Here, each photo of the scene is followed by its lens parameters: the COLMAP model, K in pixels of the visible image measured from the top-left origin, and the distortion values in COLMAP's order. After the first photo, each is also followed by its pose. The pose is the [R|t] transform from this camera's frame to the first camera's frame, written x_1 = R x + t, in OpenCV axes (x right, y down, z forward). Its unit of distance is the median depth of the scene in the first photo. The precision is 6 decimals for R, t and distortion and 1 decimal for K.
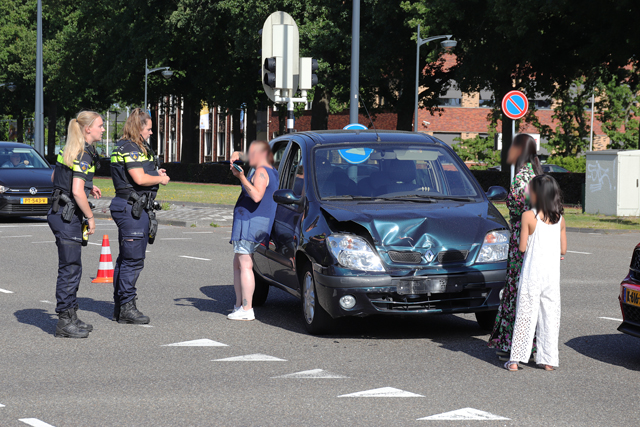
lens RADIAL K [[2054.3, 0, 318.3], [0, 2054.3, 214.2], [0, 0, 1]] dist [0.152465, 0.000000]
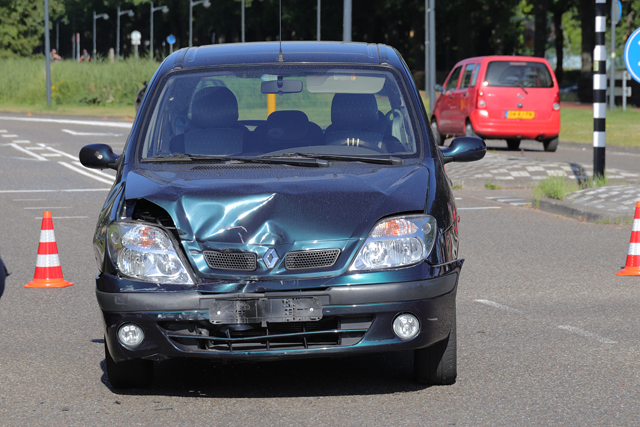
lens RADIAL K [[3040.8, 0, 320.1], [0, 3040.8, 214.3], [0, 0, 1]] dist [0.837810, 0.000000]
pose [[0.964188, 0.002148, -0.265212, 0.298720], [0.003144, 0.999804, 0.019527, -0.009318], [0.265202, -0.019661, 0.963992, 0.164027]]
